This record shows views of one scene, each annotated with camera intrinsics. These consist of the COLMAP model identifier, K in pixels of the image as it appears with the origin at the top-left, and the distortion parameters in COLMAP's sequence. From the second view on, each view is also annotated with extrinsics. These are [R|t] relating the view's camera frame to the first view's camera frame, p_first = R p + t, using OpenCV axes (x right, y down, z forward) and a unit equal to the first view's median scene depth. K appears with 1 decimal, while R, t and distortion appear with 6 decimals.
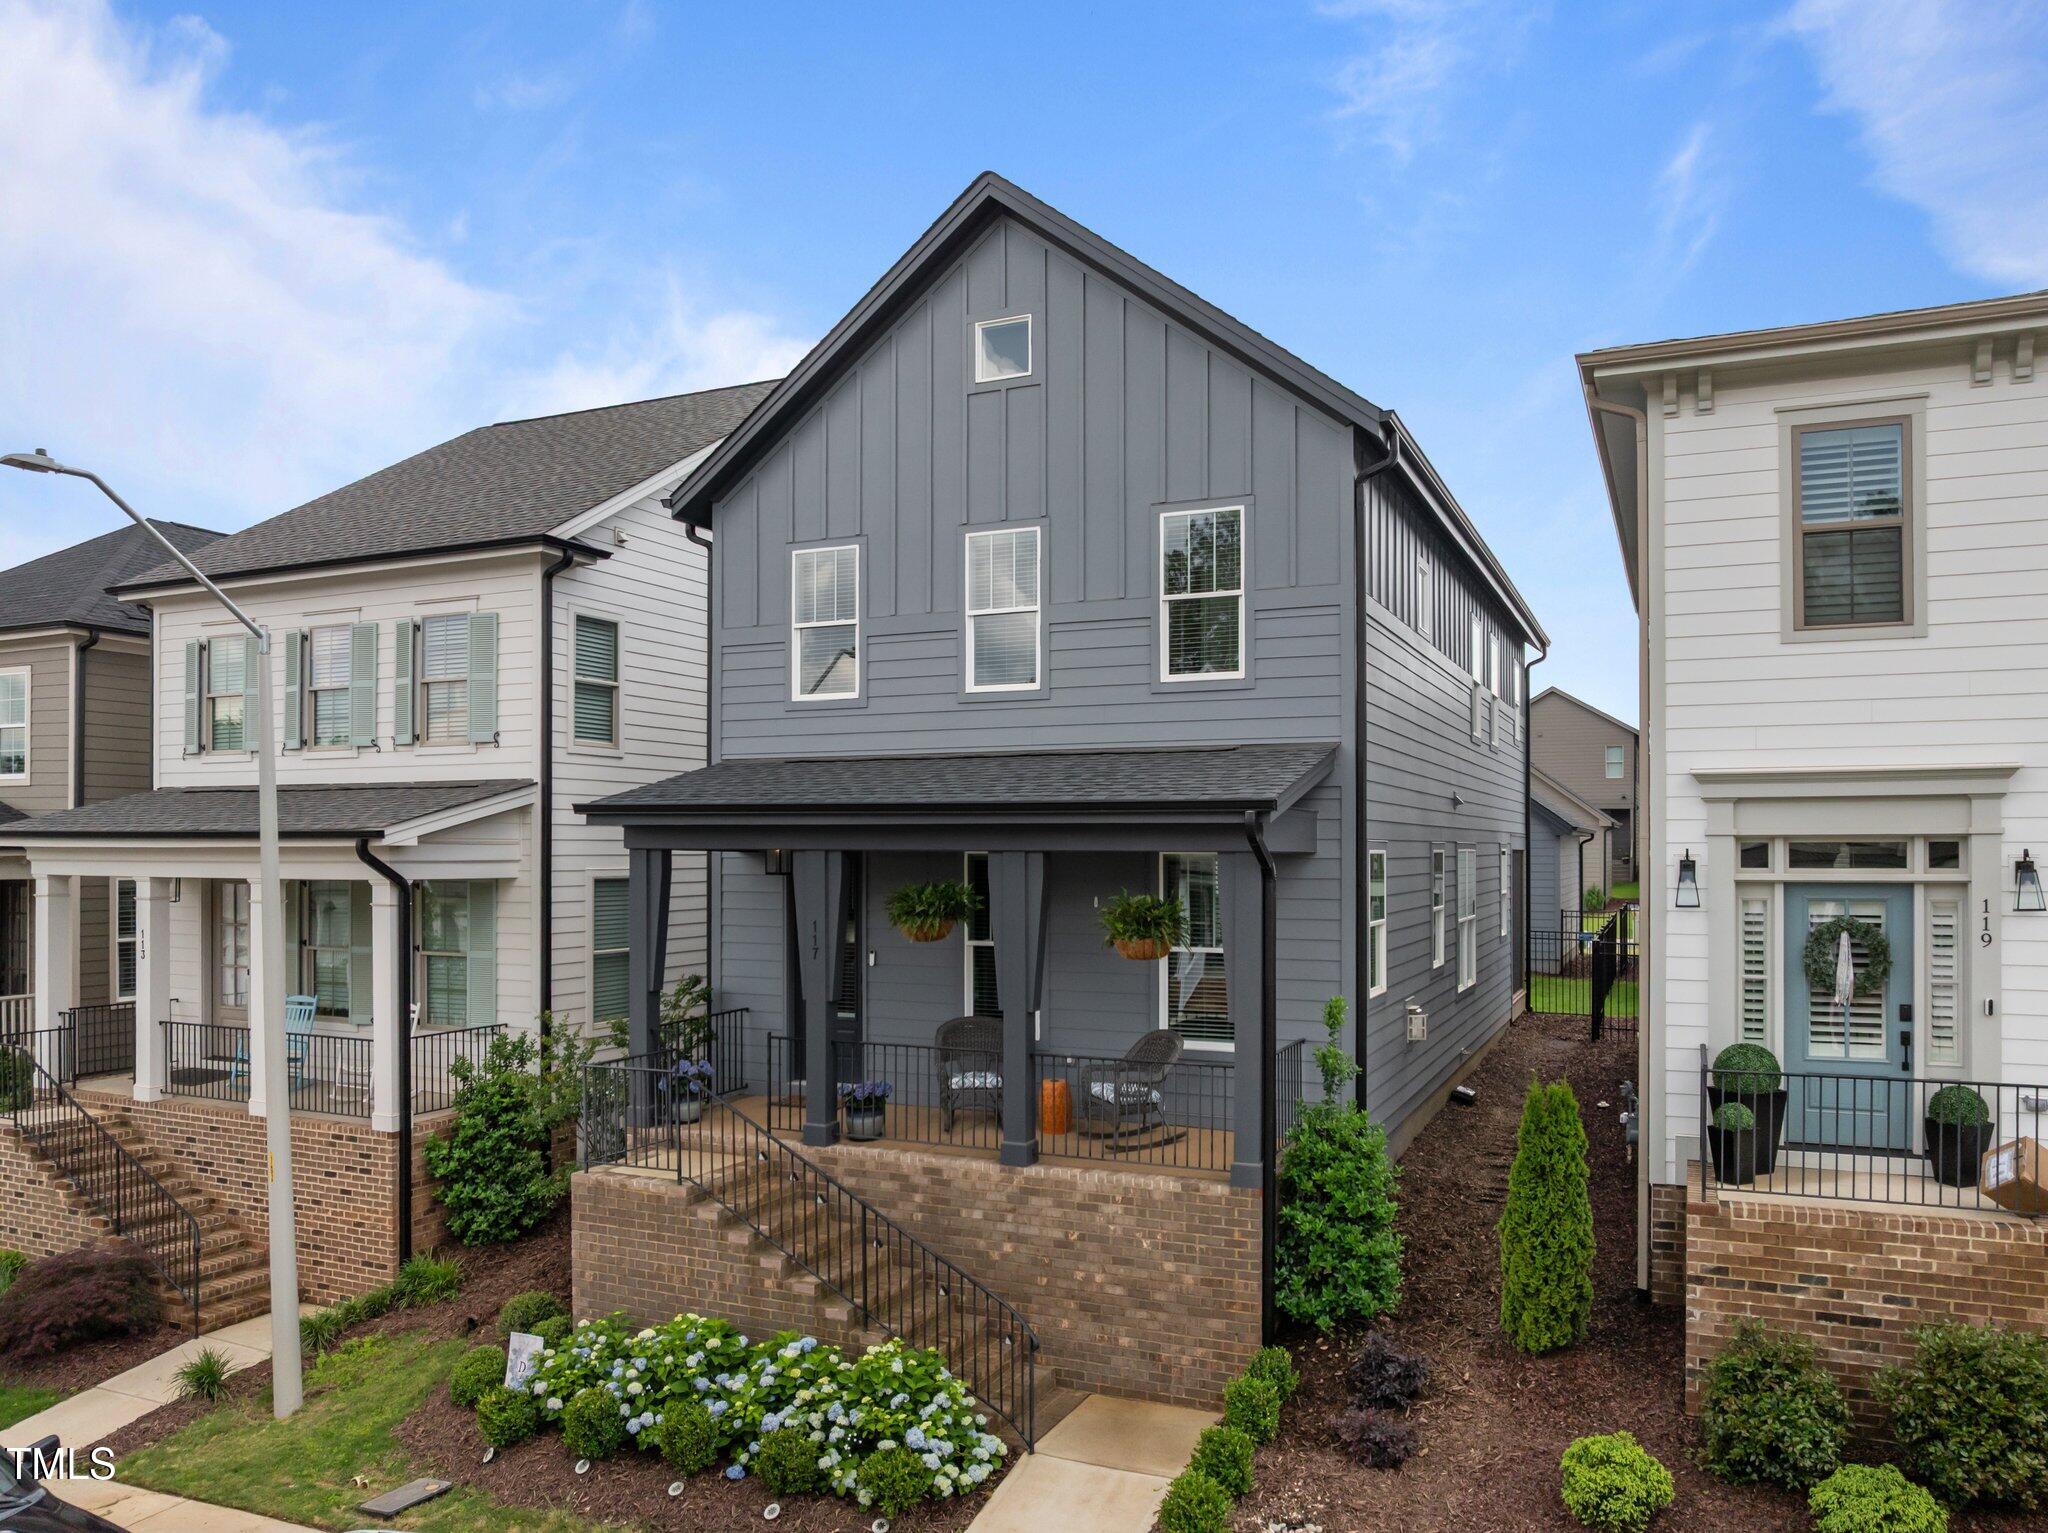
lens RADIAL K [[1374.7, 0, 1025.0], [0, 1374.7, 809.5], [0, 0, 1]] dist [-0.046364, -0.005802]
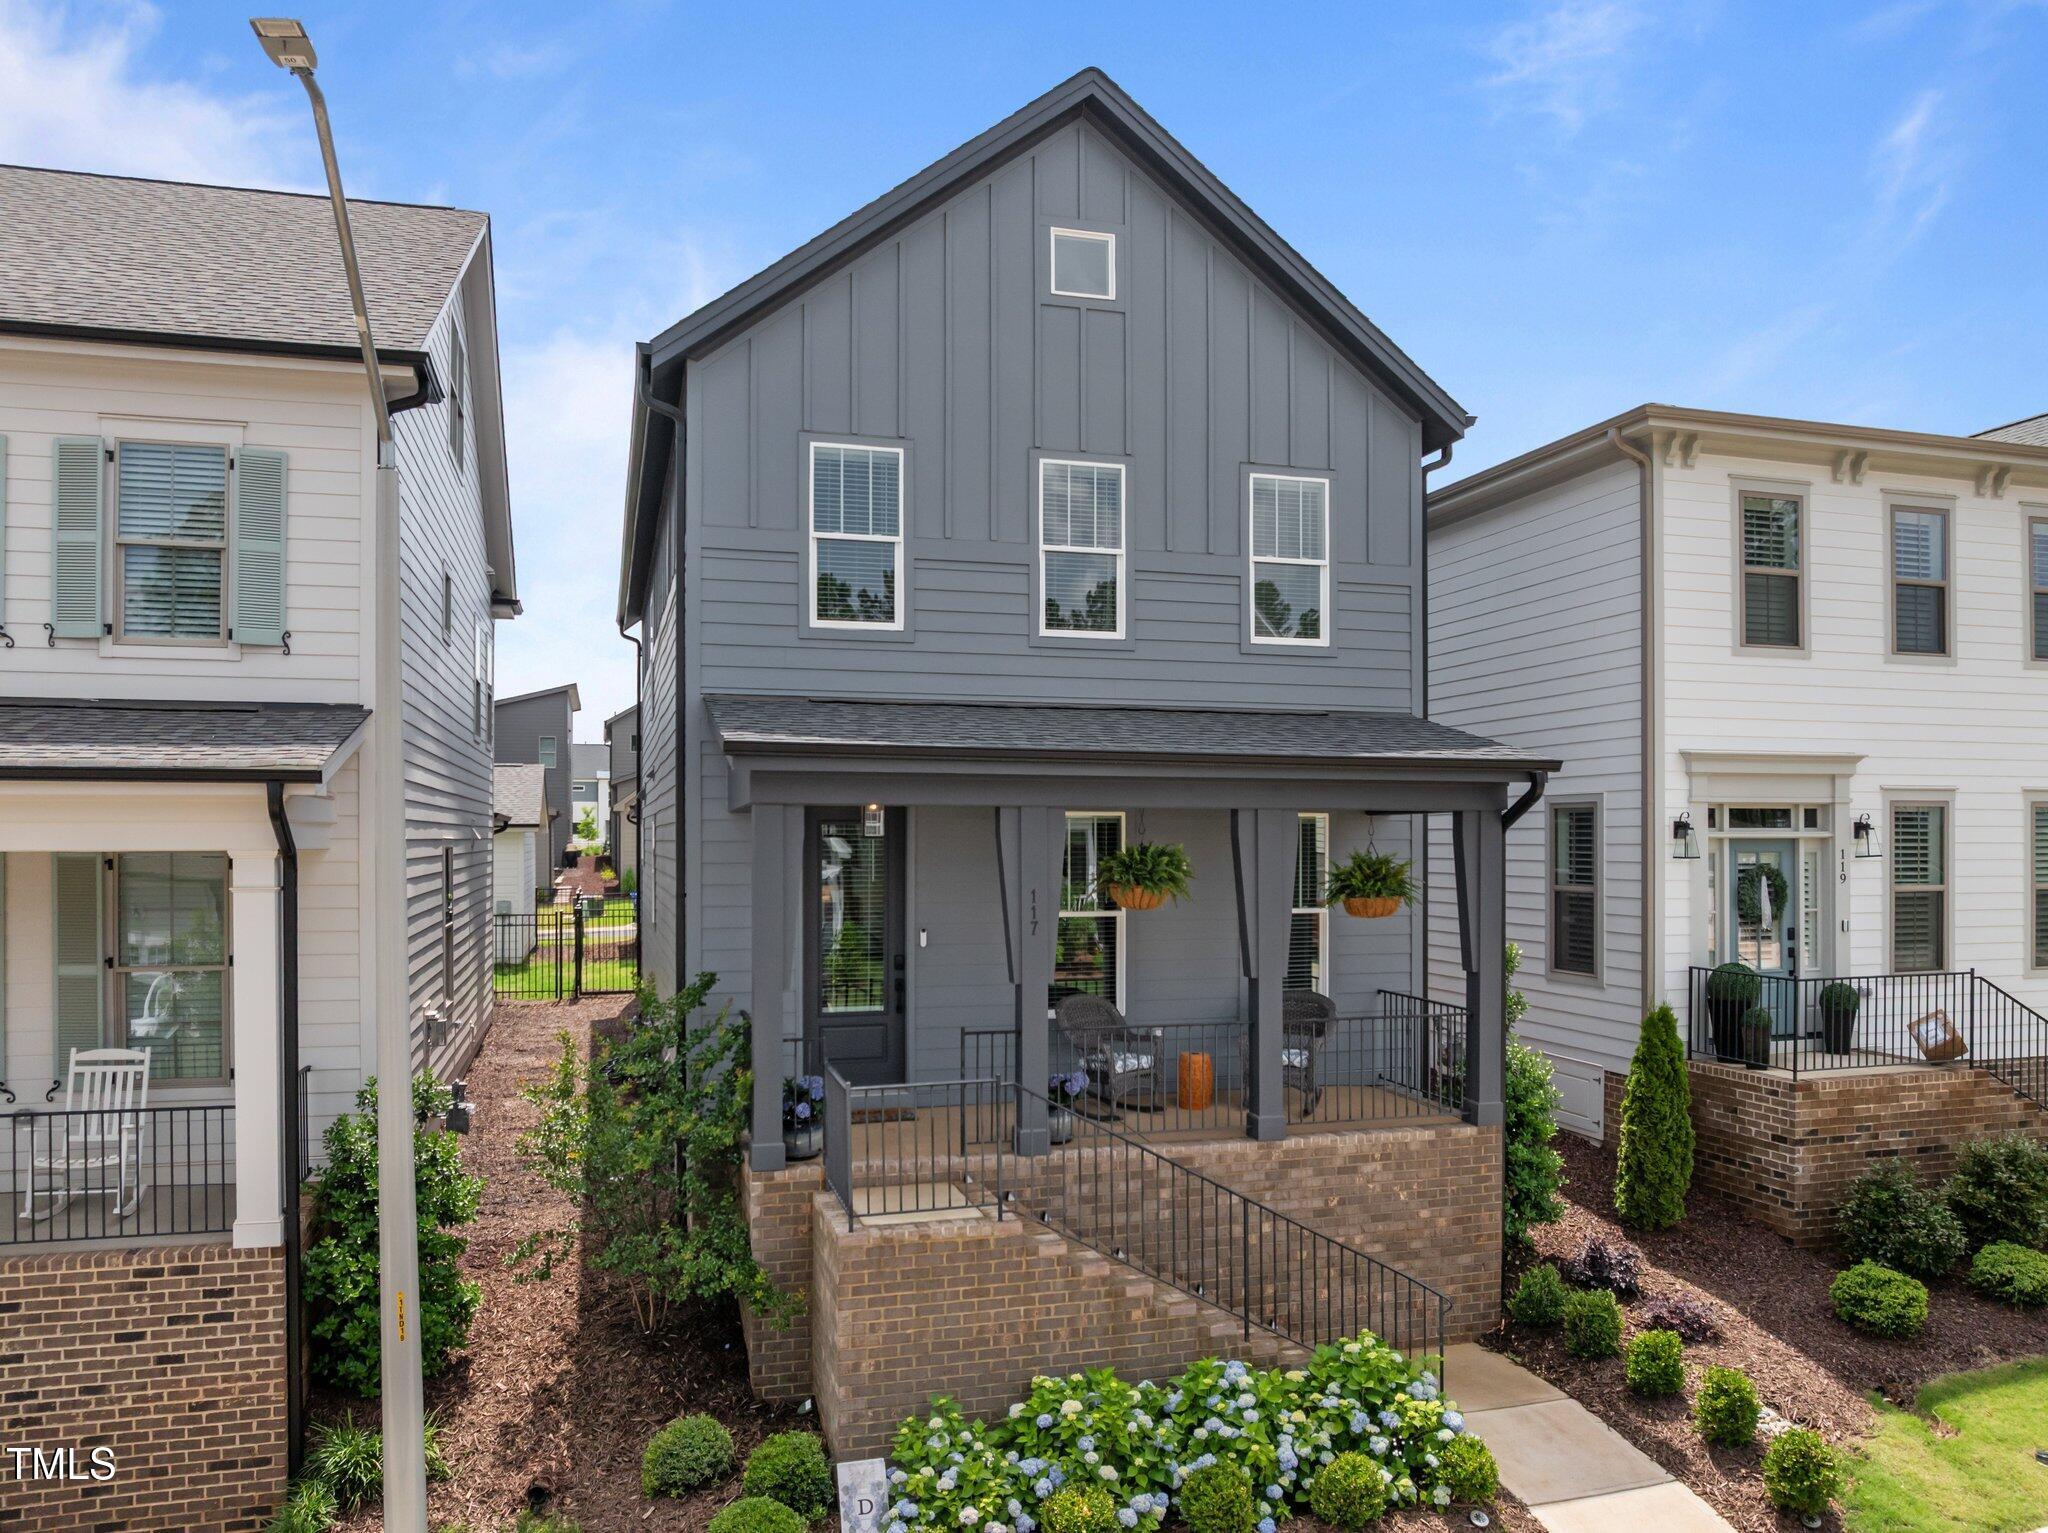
lens RADIAL K [[1469.5, 0, 1024.0], [0, 1469.5, 766.5], [0, 0, 1]] dist [-0.006279, -0.074395]
pose [[0.774671, 0.023648, 0.631923, -0.823800], [-0.020966, 0.999712, -0.011709, 0.014876], [-0.632017, -0.004179, 0.774943, 0.326823]]
